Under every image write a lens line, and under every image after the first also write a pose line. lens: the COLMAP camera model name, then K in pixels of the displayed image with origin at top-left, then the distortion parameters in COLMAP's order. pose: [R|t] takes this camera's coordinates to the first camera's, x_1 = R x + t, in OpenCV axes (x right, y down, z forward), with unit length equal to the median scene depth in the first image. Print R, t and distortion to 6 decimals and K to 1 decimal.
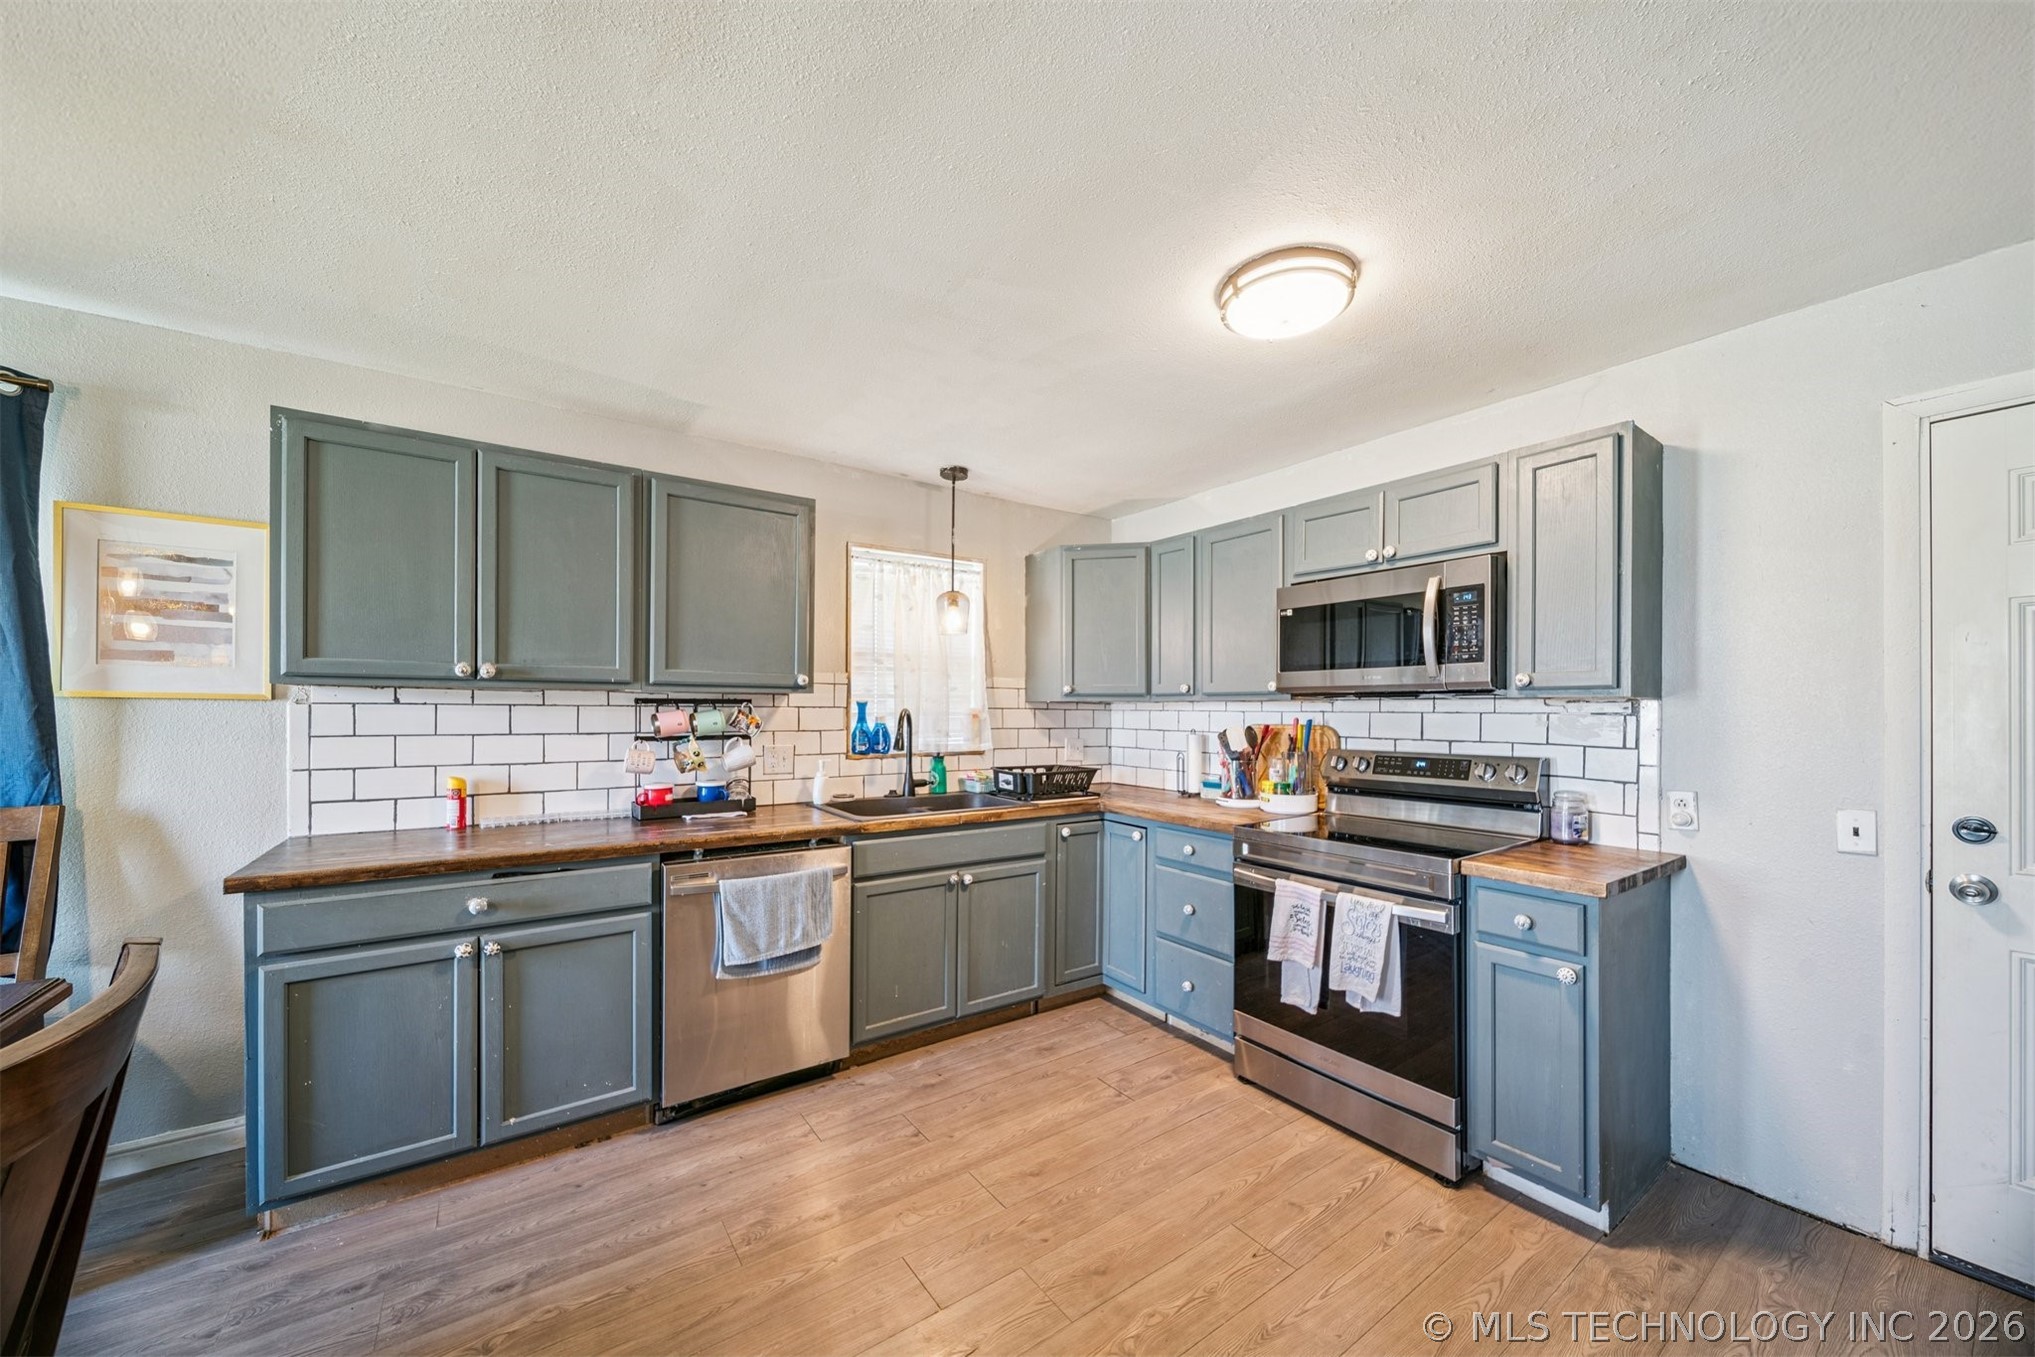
lens RADIAL K [[728.9, 0, 1040.0], [0, 728.9, 708.3], [0, 0, 1]] dist [-0.001229, -0.000447]
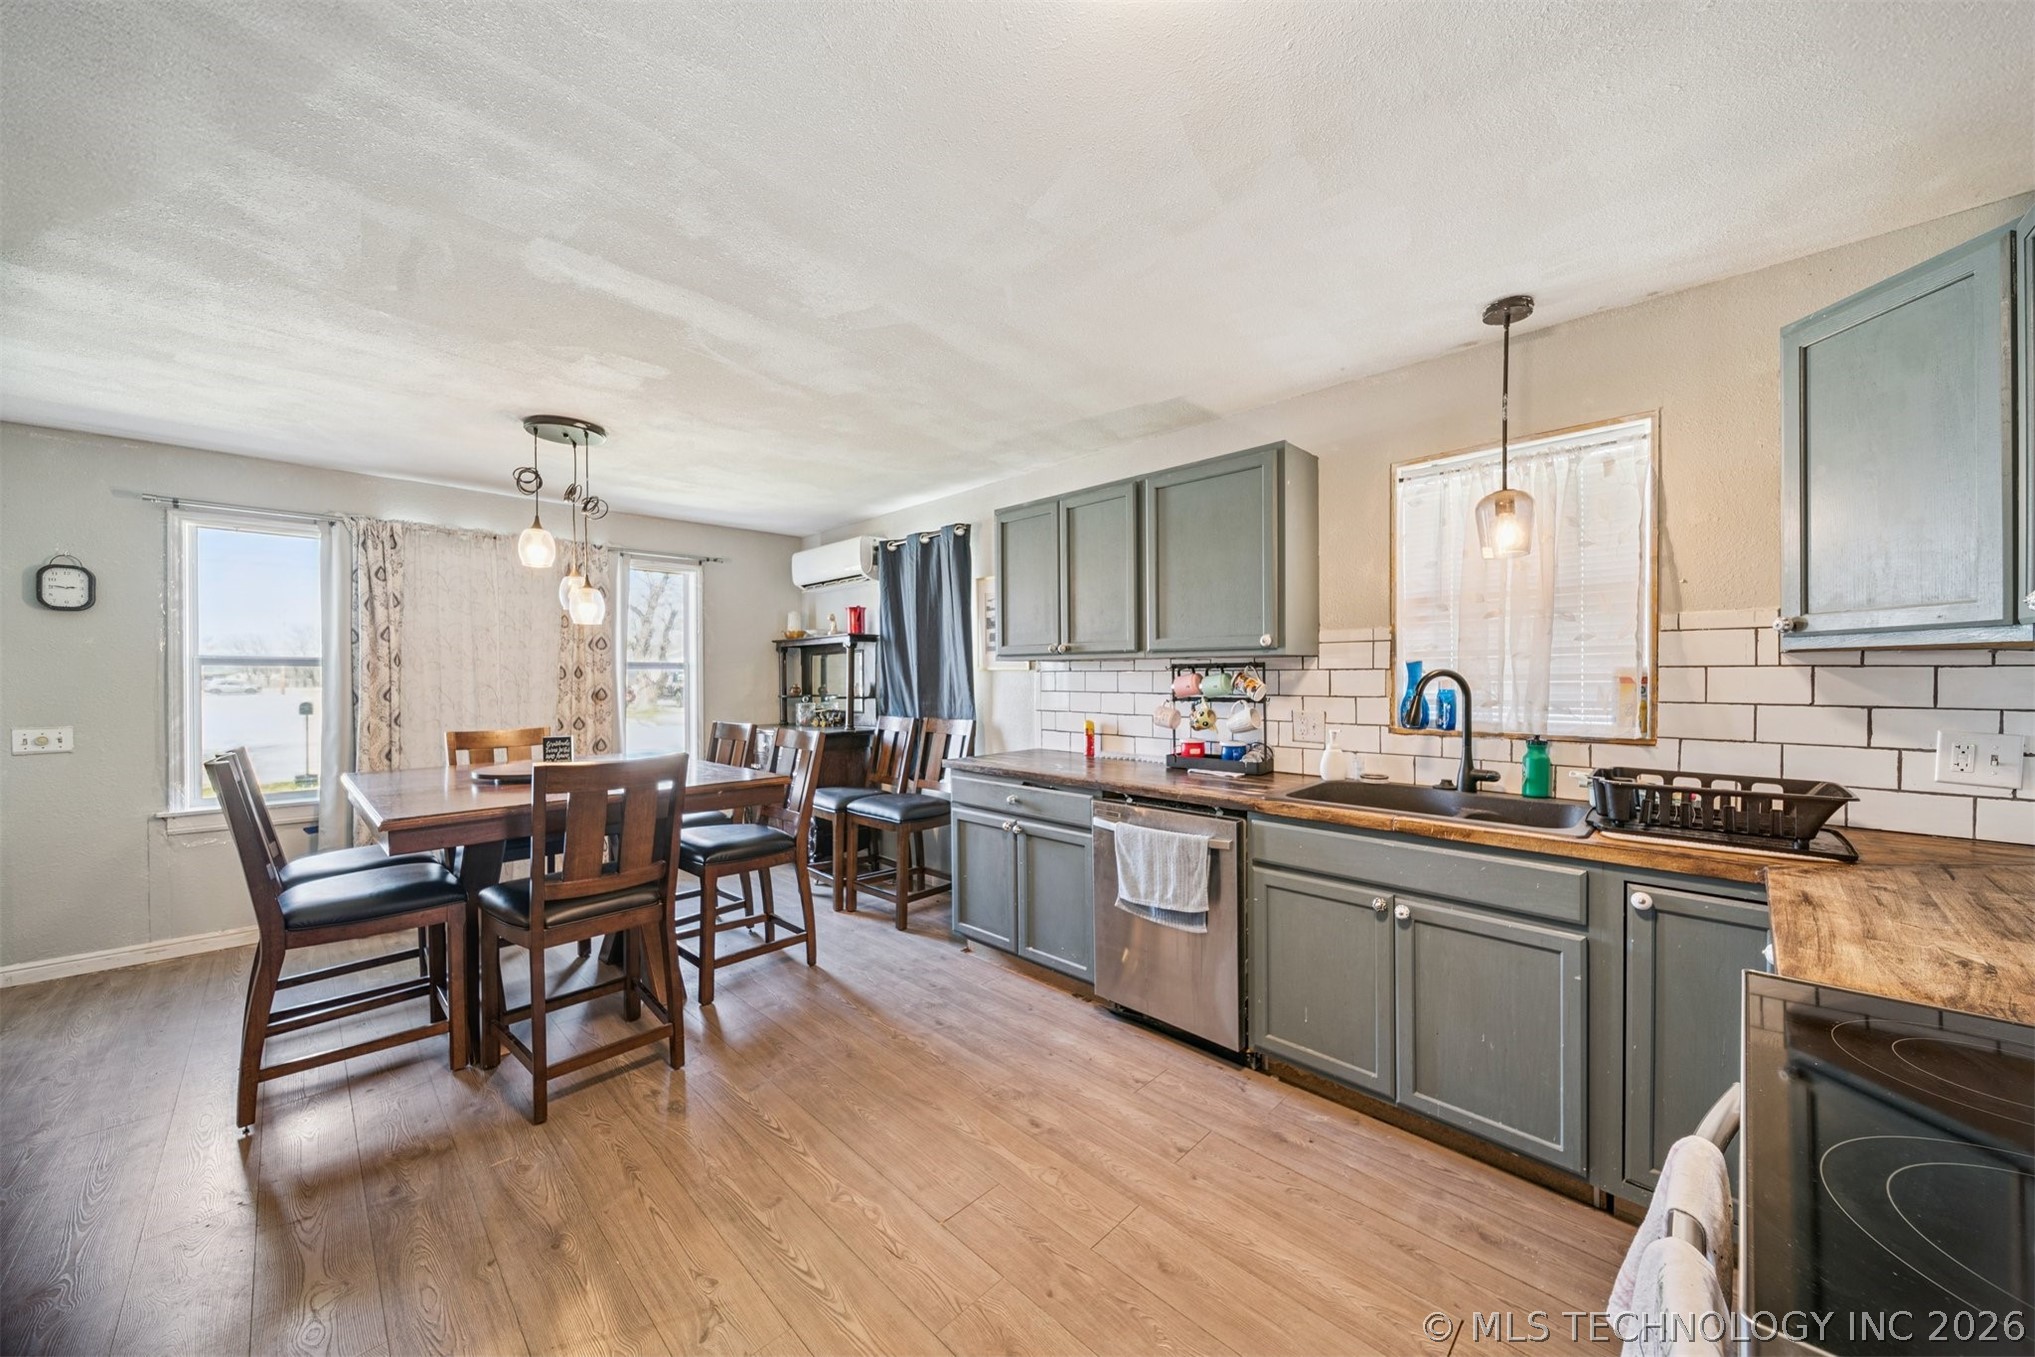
lens RADIAL K [[728.9, 0, 1021.1], [0, 728.9, 678.7], [0, 0, 1]] dist [-0.001229, -0.000447]
pose [[0.159583, -0.000978, -0.987184, 0.595720], [0.007176, 0.999974, 0.000170, 0.007976], [0.987158, -0.007111, 0.159586, 0.589287]]
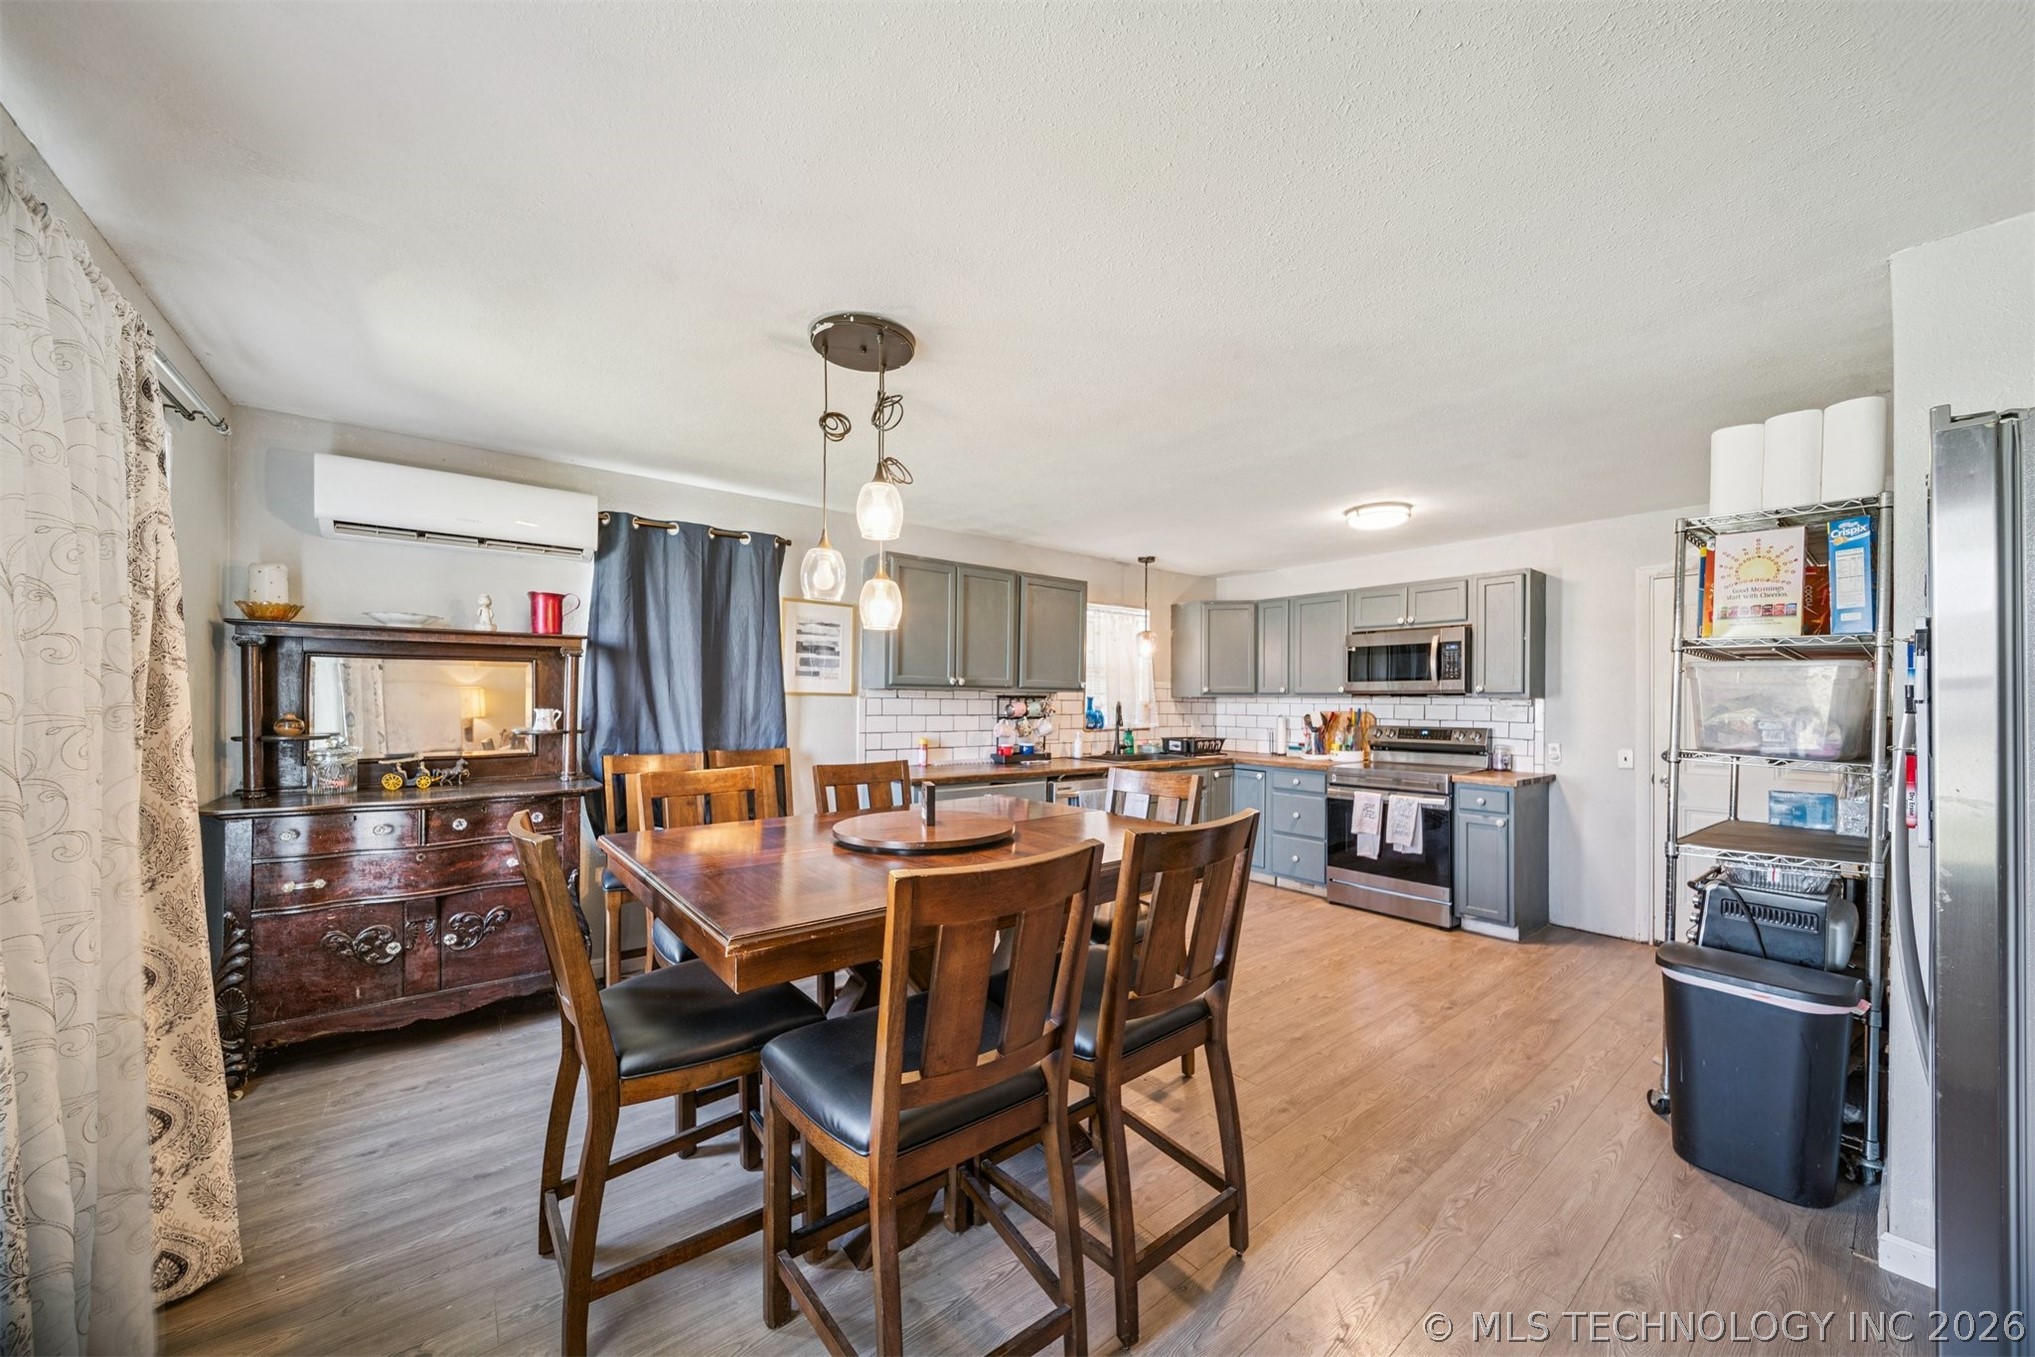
lens RADIAL K [[728.9, 0, 1041.7], [0, 728.9, 697.7], [0, 0, 1]] dist [-0.001229, -0.000447]
pose [[0.998154, 0.003369, 0.060648, -0.580585], [-0.003224, 0.999992, -0.002488, -0.004088], [-0.060656, 0.002287, 0.998156, -0.814735]]
